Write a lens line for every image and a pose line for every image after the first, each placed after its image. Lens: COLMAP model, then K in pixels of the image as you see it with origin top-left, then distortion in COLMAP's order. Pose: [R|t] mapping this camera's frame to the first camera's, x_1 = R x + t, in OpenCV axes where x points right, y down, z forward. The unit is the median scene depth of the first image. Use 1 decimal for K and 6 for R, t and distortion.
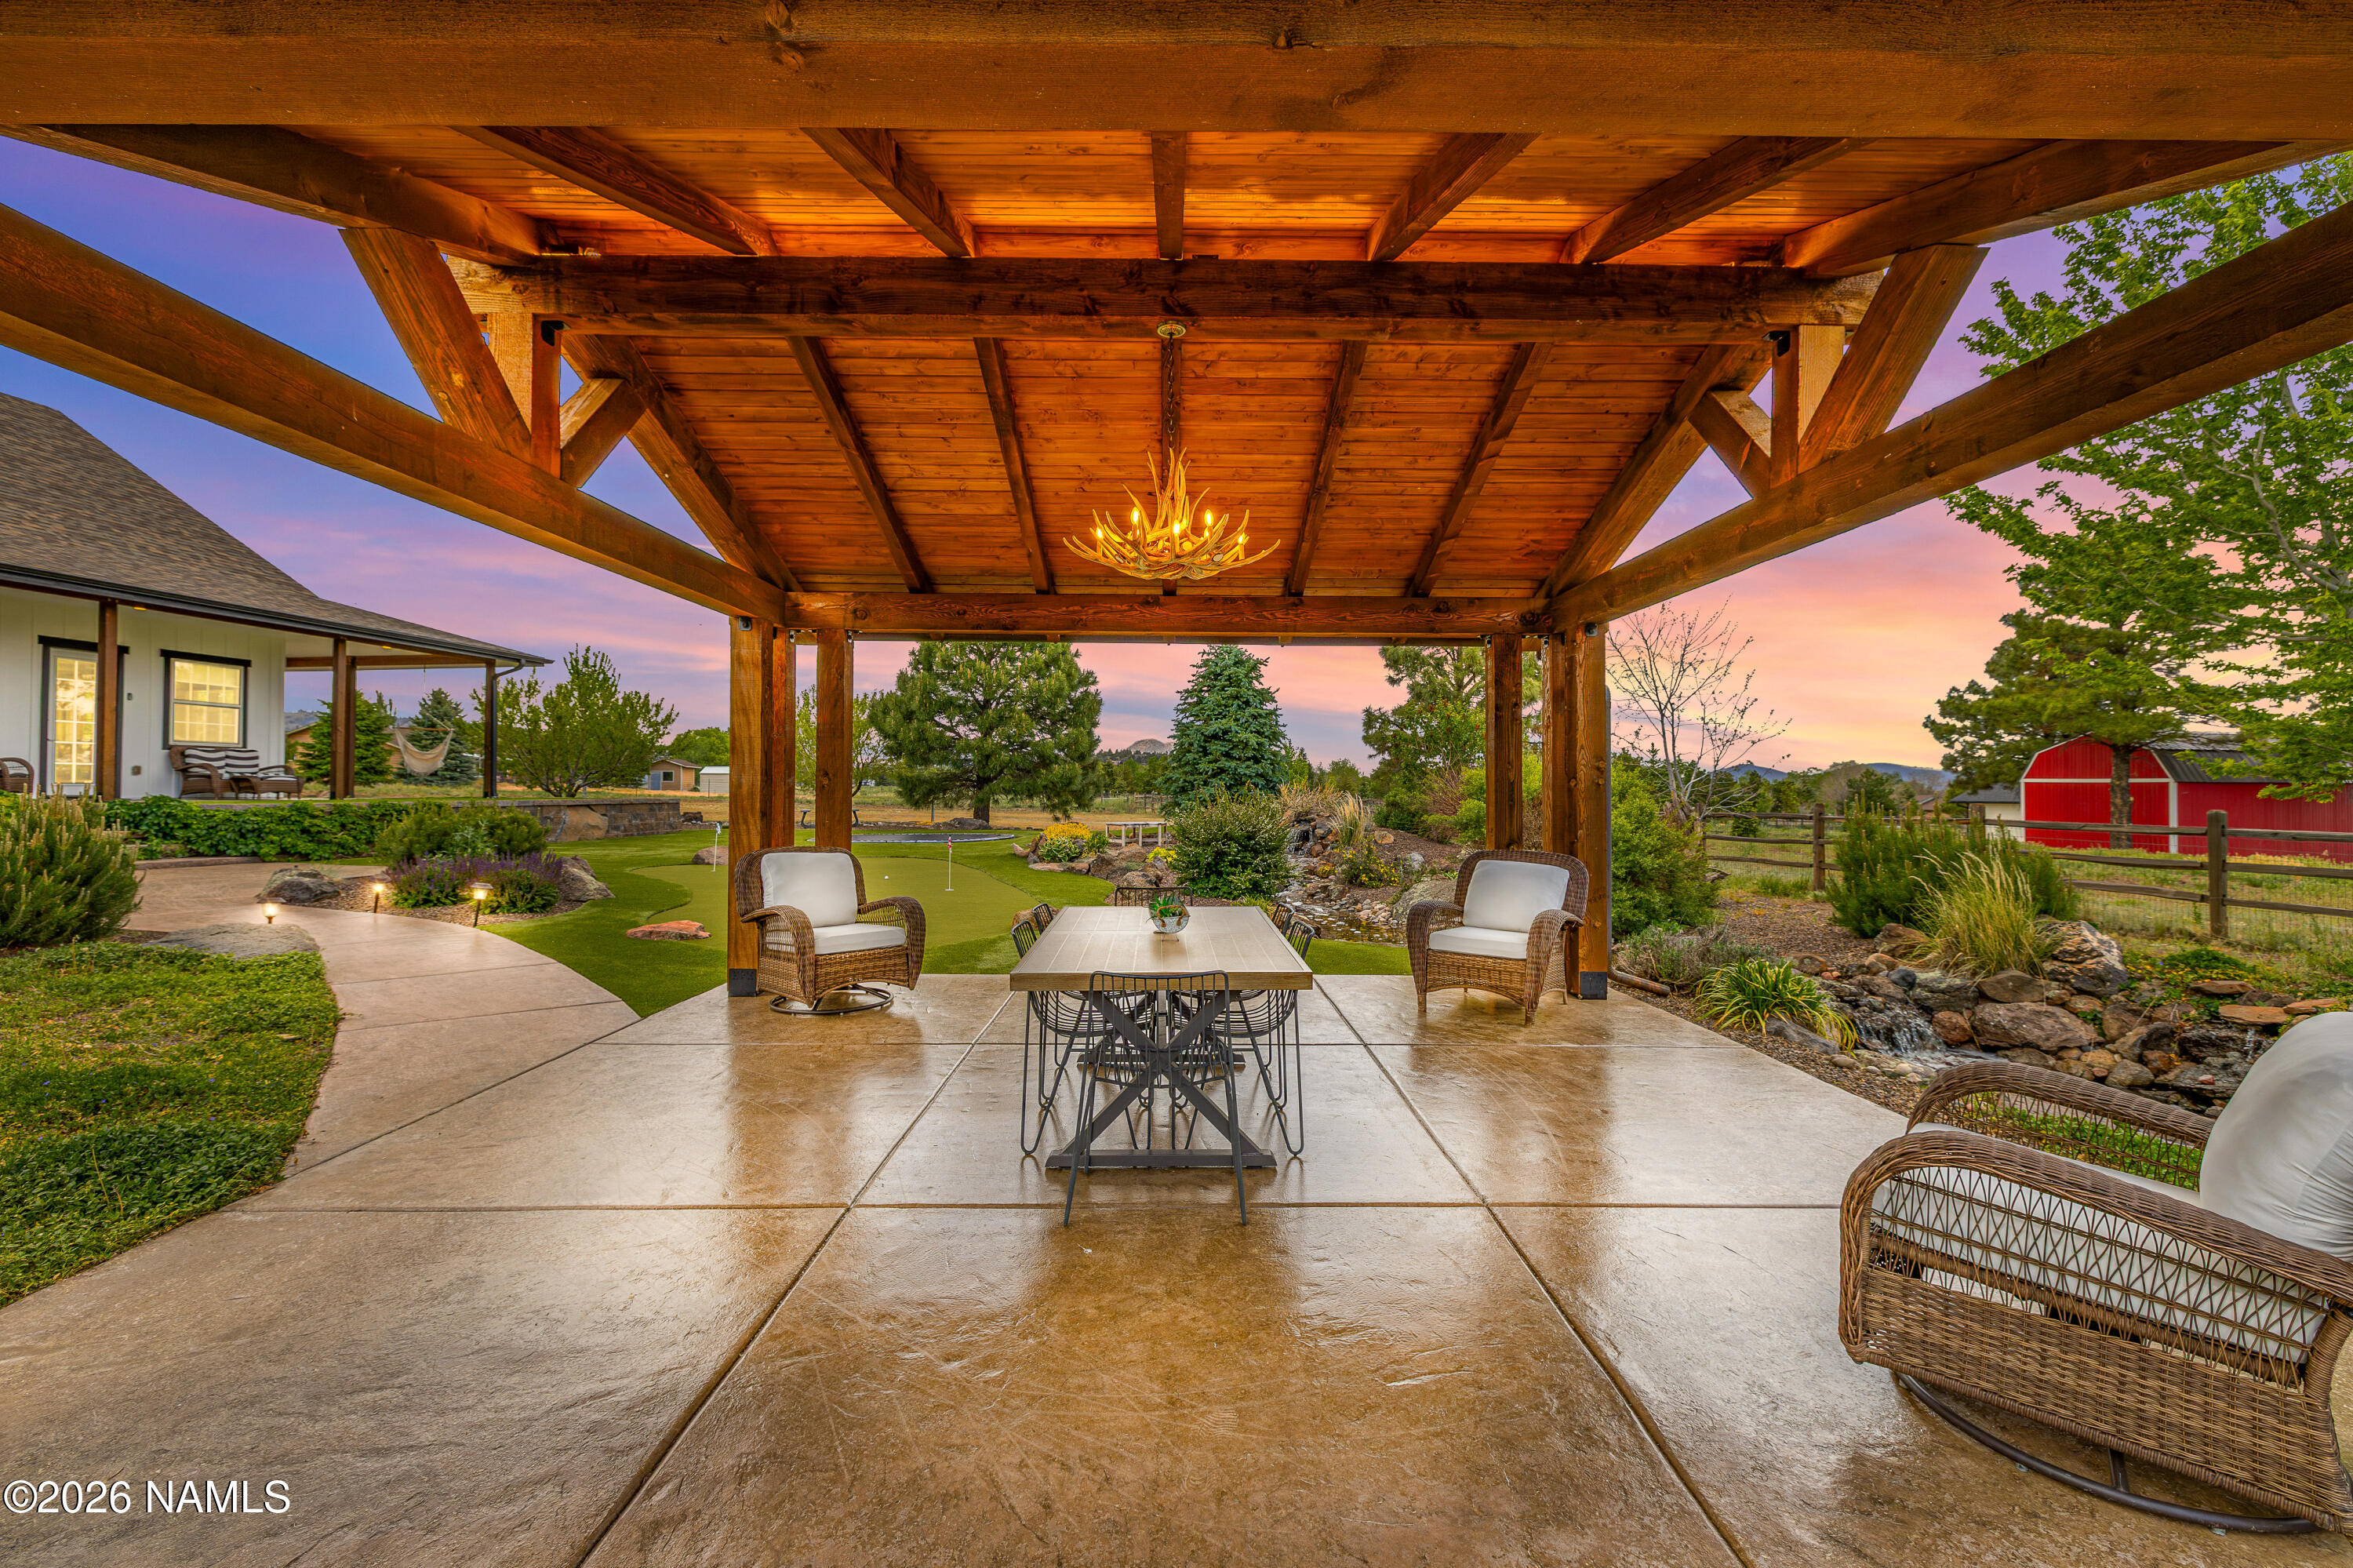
lens RADIAL K [[1021.5, 0, 1171.2], [0, 1021.5, 790.7], [0, 0, 1]] dist [0.003200, -0.000269]
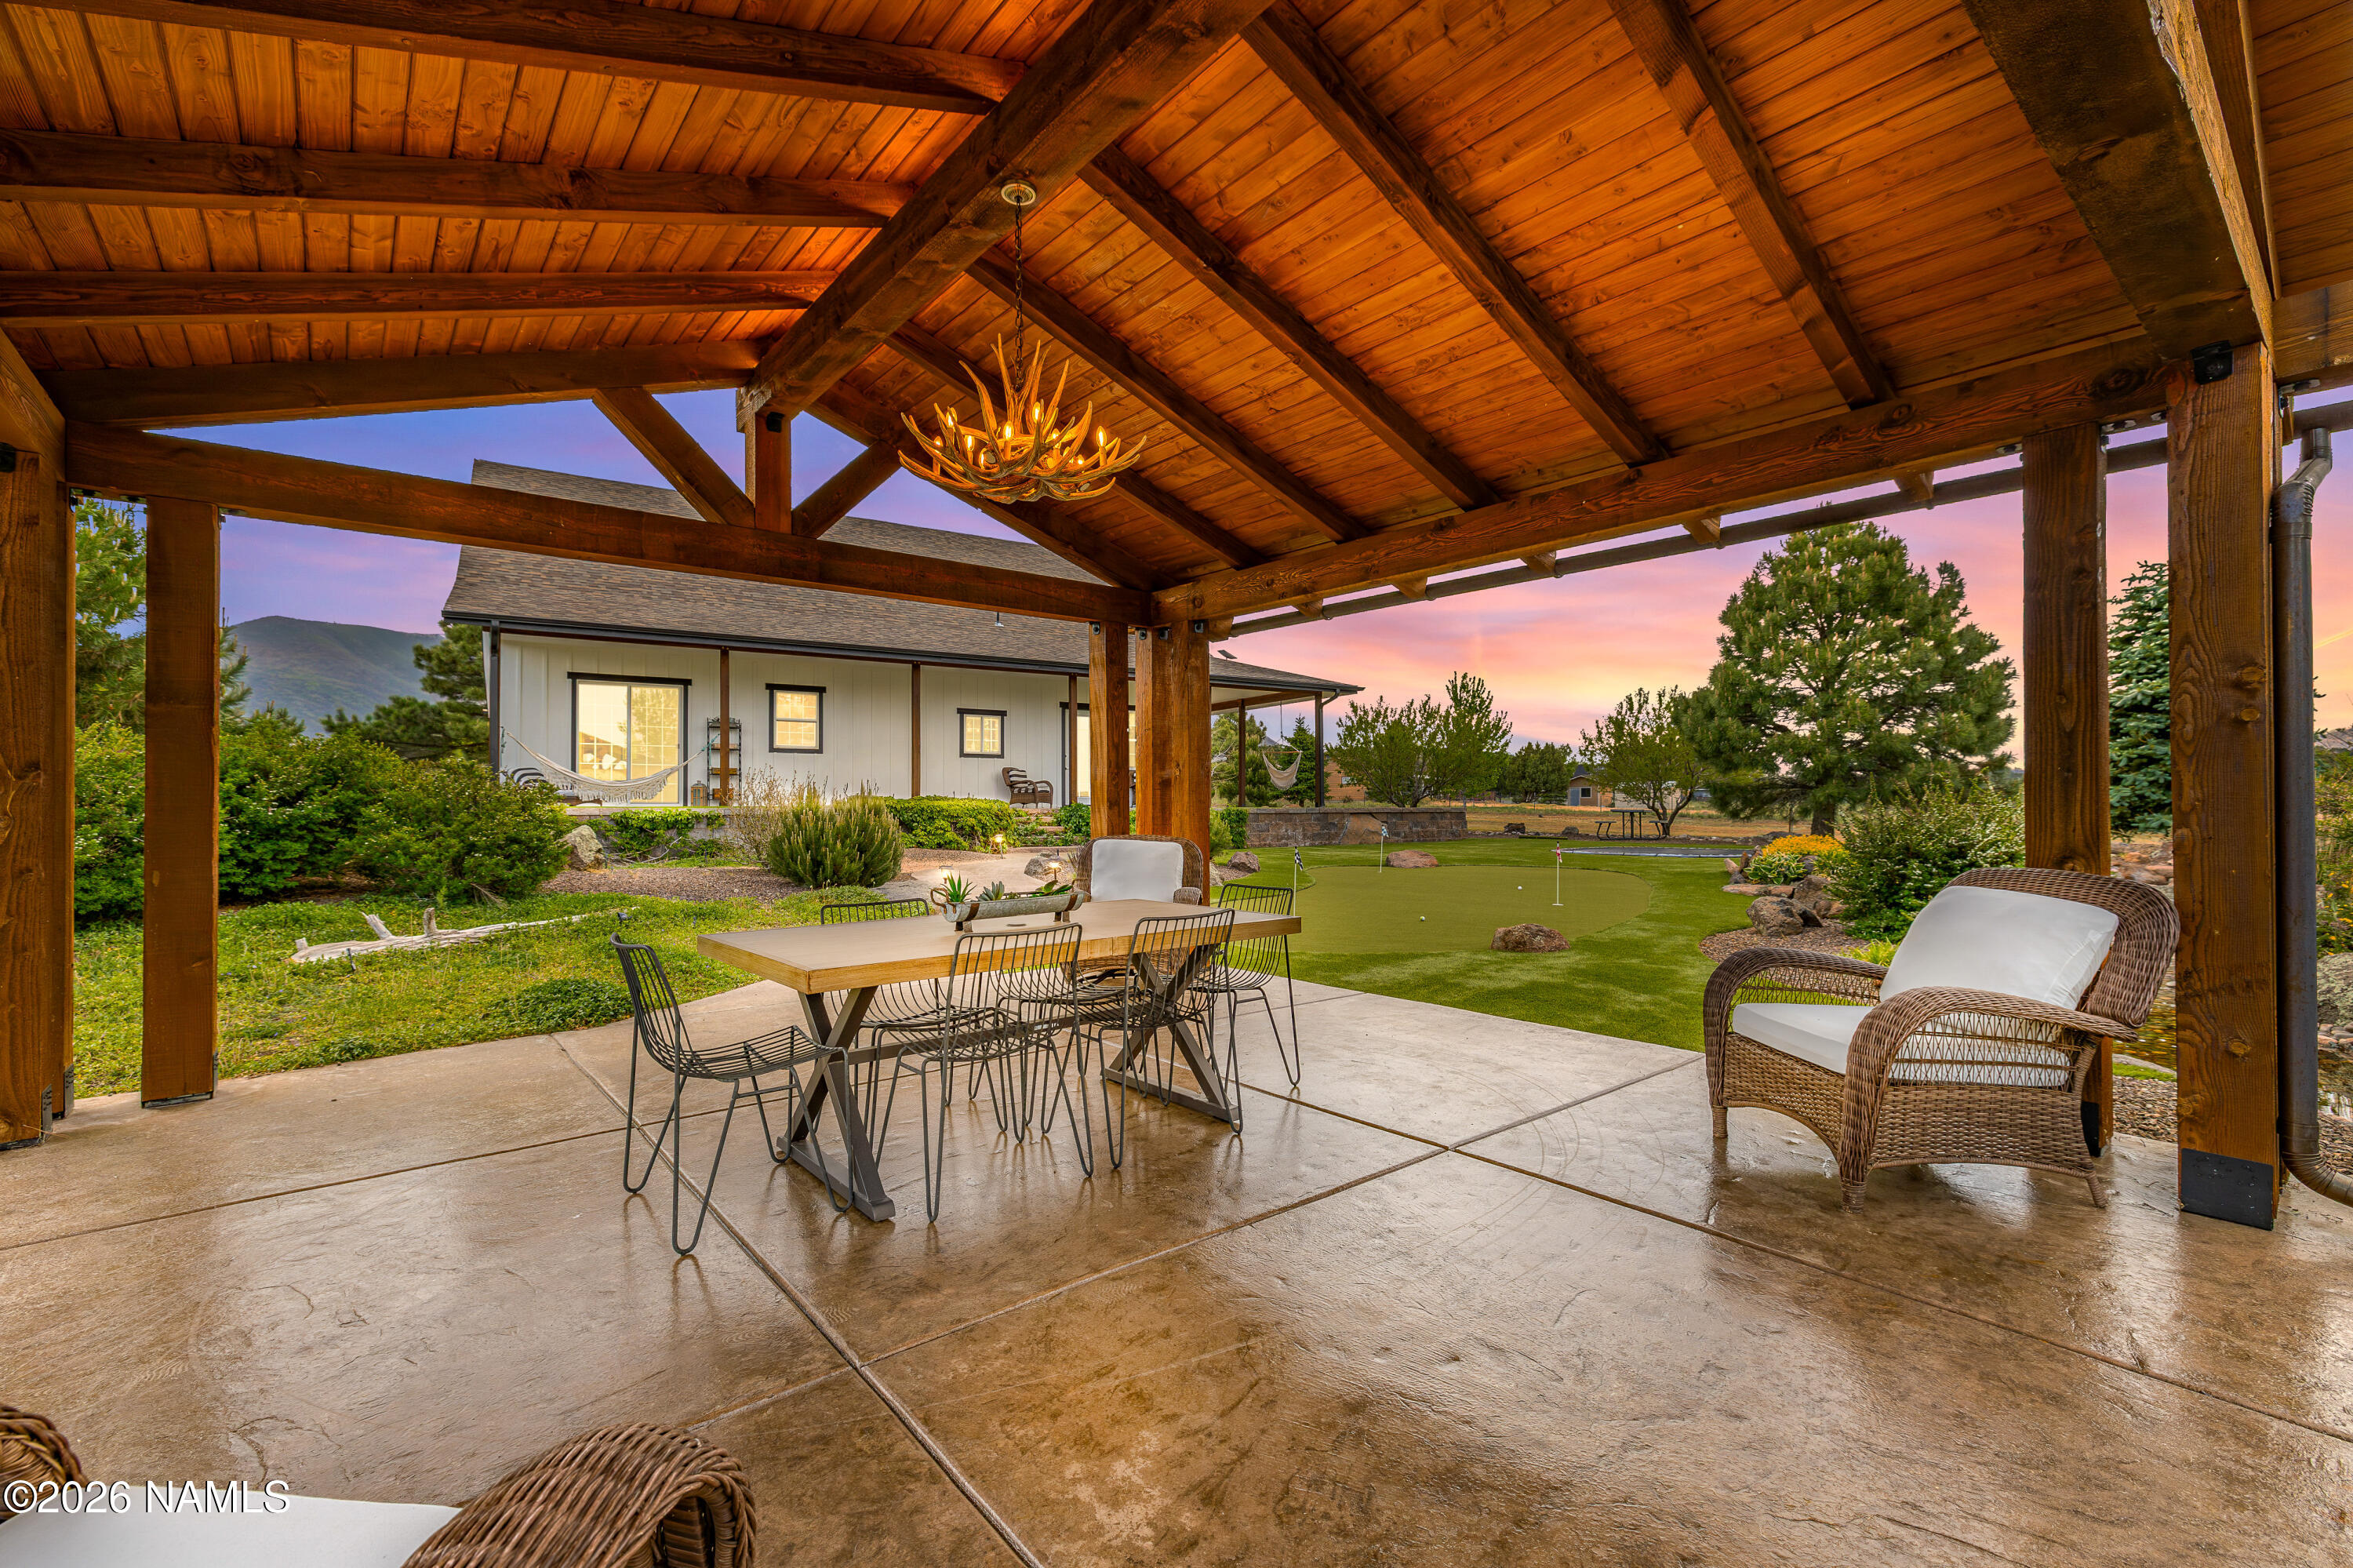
lens RADIAL K [[1021.5, 0, 1174.2], [0, 1021.5, 783.4], [0, 0, 1]] dist [0.003200, -0.000269]
pose [[0.632548, -0.021219, -0.774230, 0.157800], [0.001911, 0.999664, -0.025836, 0.010141], [0.774518, 0.014863, 0.632377, 0.127162]]
